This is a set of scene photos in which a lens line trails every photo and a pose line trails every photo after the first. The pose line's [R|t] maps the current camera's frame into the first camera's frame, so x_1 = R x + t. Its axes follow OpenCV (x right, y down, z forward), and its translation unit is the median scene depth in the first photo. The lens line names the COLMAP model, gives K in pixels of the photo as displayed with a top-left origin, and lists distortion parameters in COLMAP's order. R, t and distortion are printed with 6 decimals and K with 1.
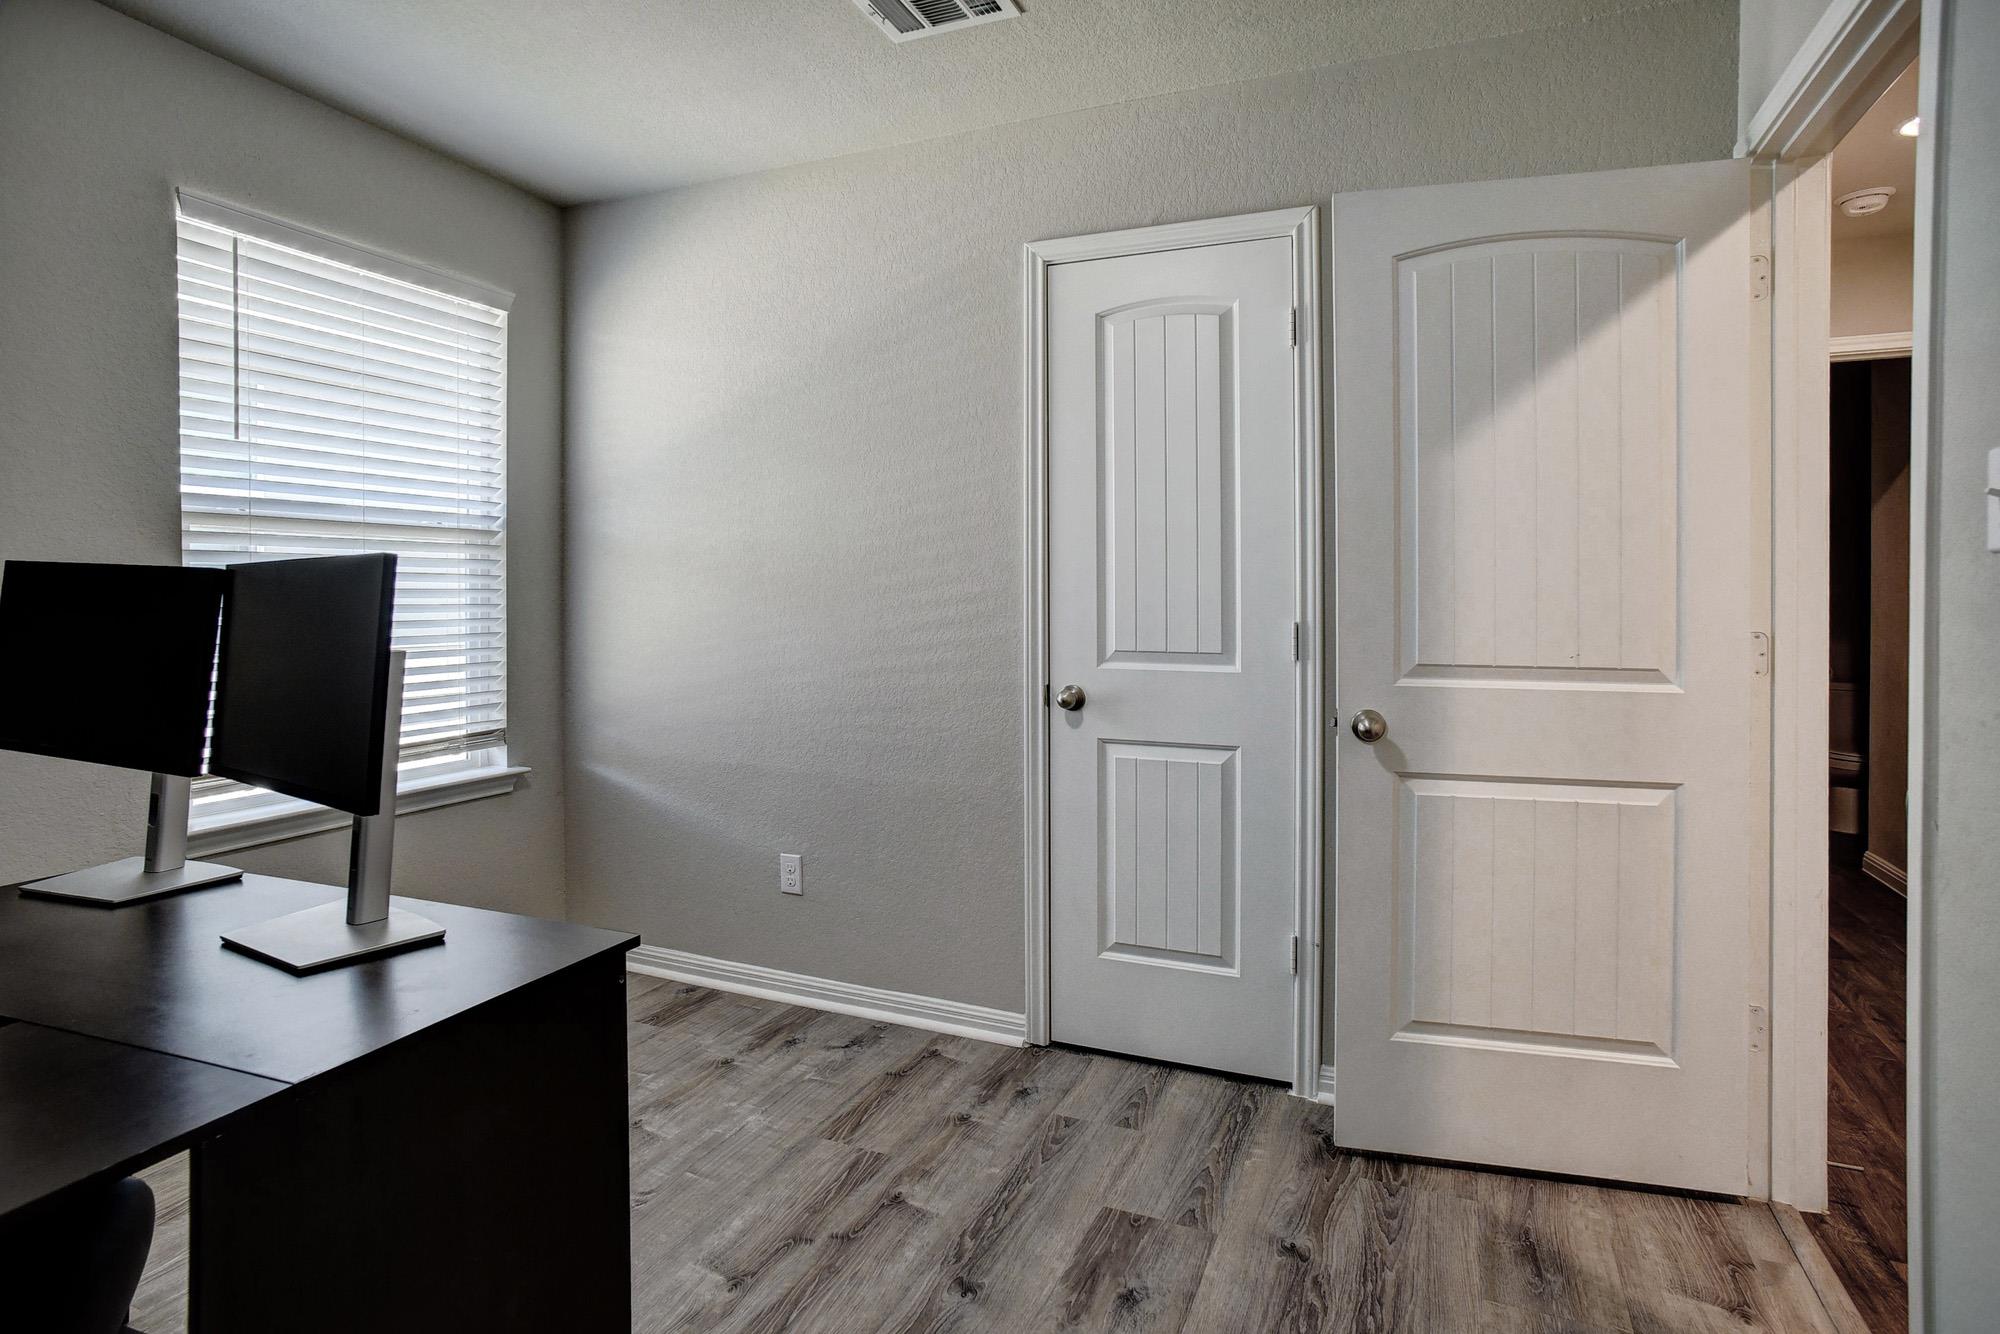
lens RADIAL K [[1043.7, 0, 999.6], [0, 1043.7, 591.7], [0, 0, 1]] dist [-0.046753, 0.001836]
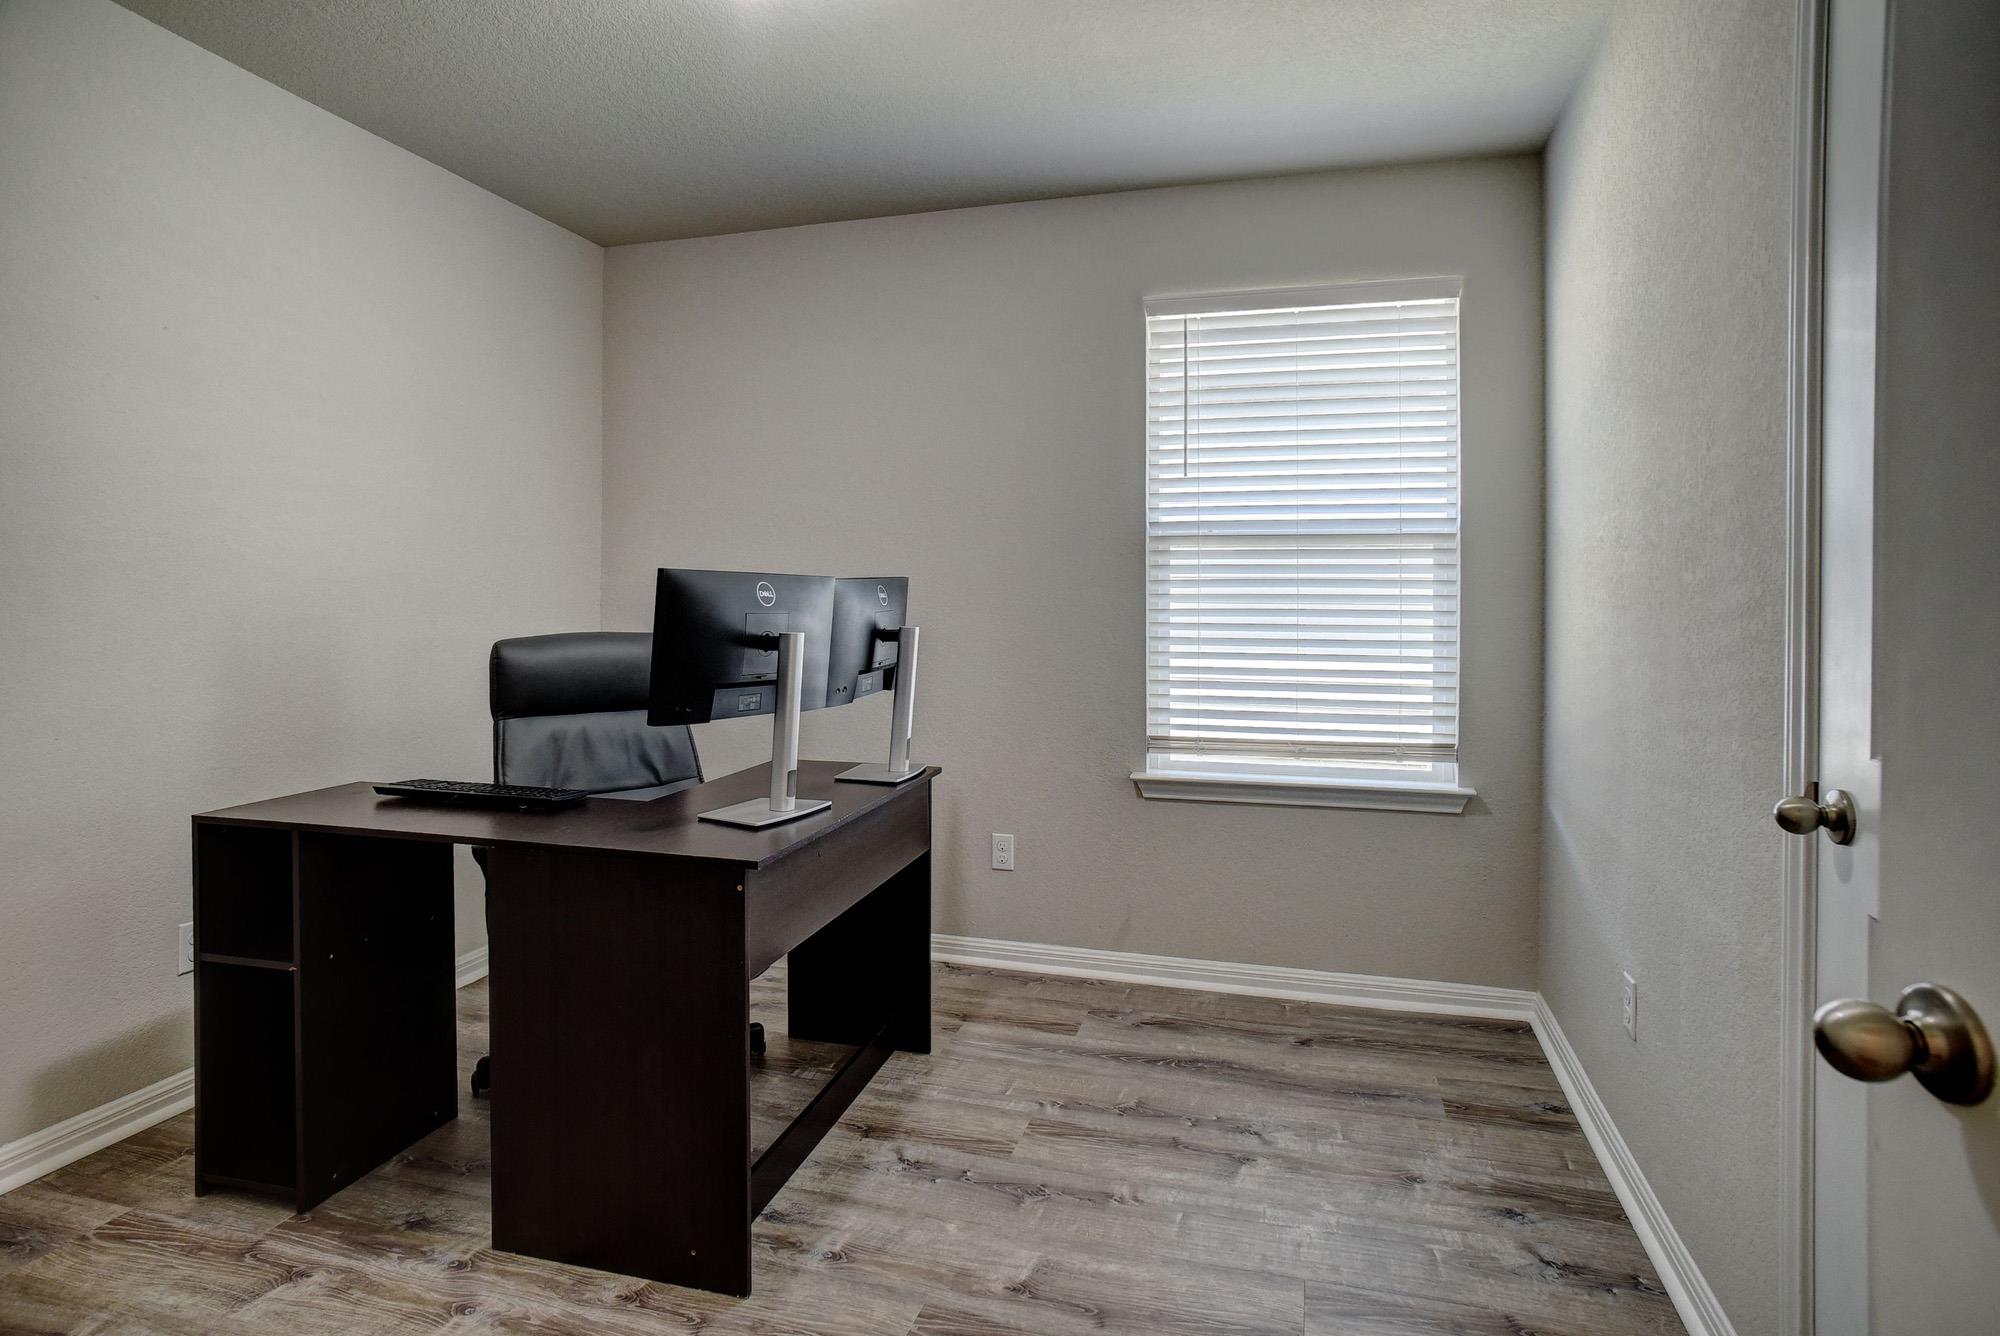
lens RADIAL K [[1043.7, 0, 999.6], [0, 1043.7, 592.7], [0, 0, 1]] dist [-0.046753, 0.001836]
pose [[0.115879, -0.006041, -0.993245, 0.449254], [-0.008498, 0.999939, -0.007073, 0.006339], [0.993227, 0.009260, 0.115821, 0.532077]]
